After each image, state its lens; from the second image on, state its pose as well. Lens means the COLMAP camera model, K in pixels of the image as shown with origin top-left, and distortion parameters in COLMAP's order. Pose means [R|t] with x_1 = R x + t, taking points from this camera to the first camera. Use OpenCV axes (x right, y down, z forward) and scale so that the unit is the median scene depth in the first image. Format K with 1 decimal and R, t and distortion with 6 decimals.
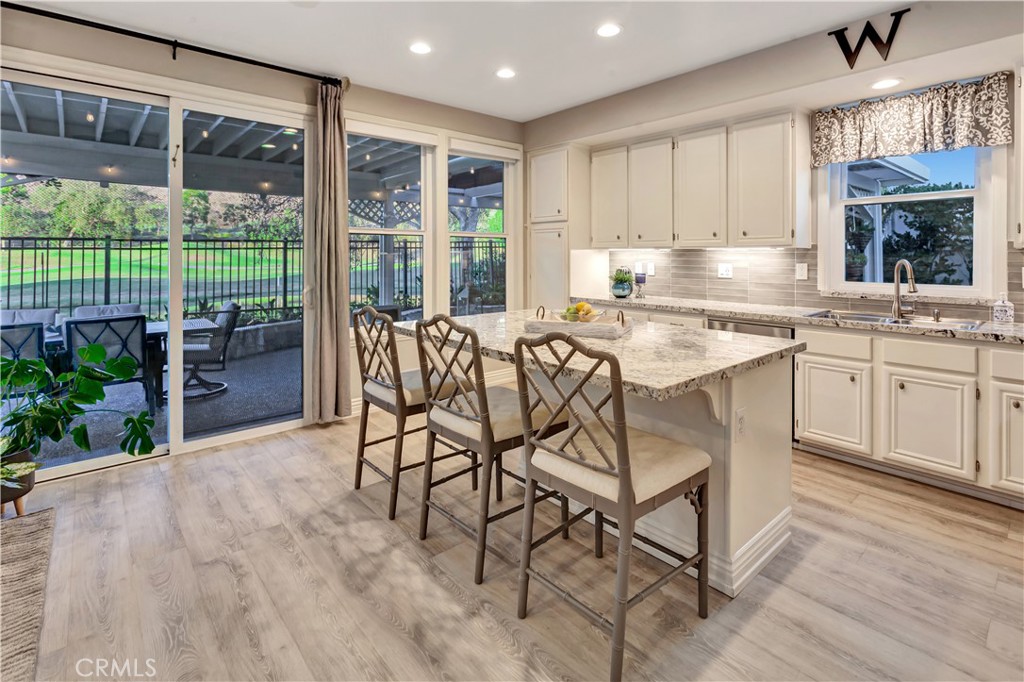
lens RADIAL K [[486.2, 0, 530.4], [0, 486.2, 259.5], [0, 0, 1]] dist [0.000955, 0.000405]
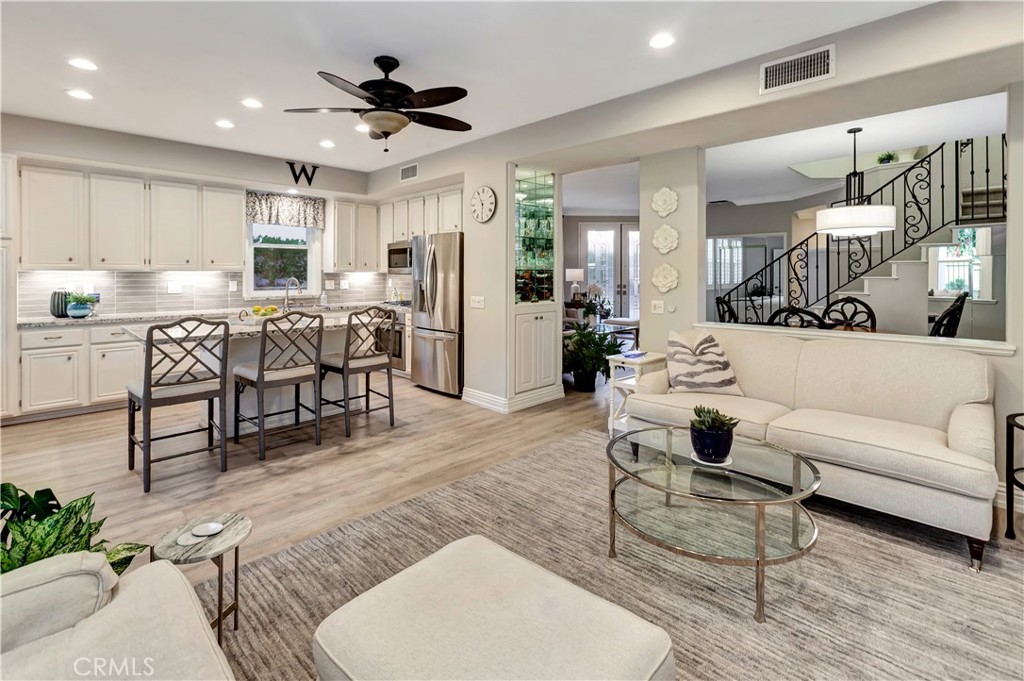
lens RADIAL K [[486.2, 0, 505.8], [0, 486.2, 267.2], [0, 0, 1]] dist [0.000955, 0.000405]
pose [[-0.043524, 0.011217, 0.998989, -1.114764], [0.010485, 0.999887, -0.010770, -0.011160], [-0.998997, 0.010006, -0.043637, 0.171376]]
